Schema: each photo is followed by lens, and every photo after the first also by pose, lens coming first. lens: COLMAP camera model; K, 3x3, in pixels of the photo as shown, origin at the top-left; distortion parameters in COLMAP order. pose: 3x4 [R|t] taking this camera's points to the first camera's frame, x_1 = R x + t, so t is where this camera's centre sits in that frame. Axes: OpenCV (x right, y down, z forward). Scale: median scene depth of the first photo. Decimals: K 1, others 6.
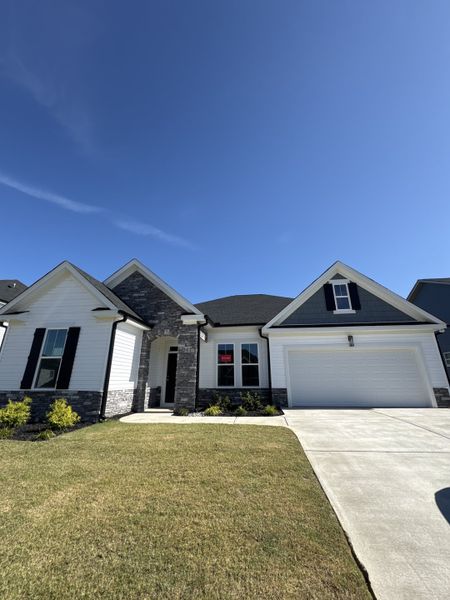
lens RADIAL K [[240.6, 0, 226.4], [0, 240.6, 297.0], [0, 0, 1]] dist [-0.008440, 0.000098]
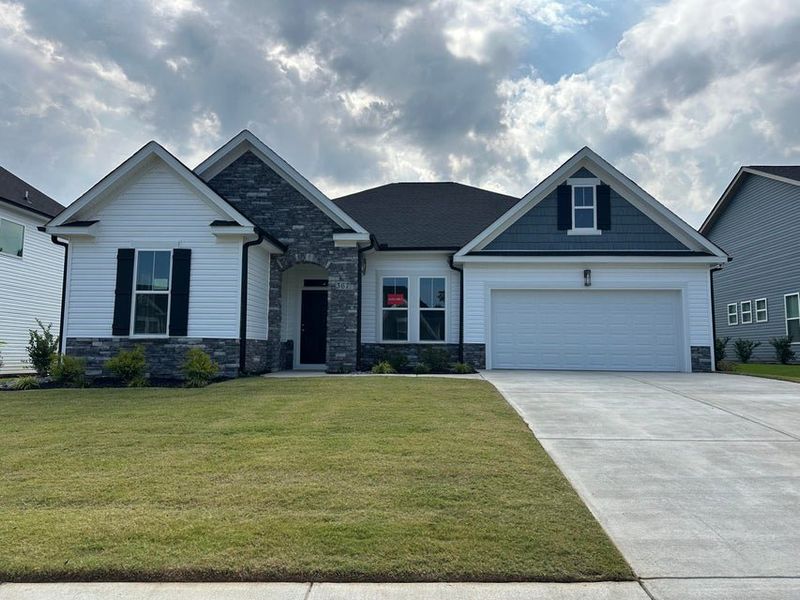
lens RADIAL K [[571.3, 0, 398.2], [0, 571.3, 300.4], [0, 0, 1]] dist [0.085628, 0.000636]
pose [[0.995841, 0.020523, 0.088763, -0.140587], [-0.041289, 0.970162, 0.238915, -0.116348], [-0.081211, -0.241587, 0.966975, -0.516492]]
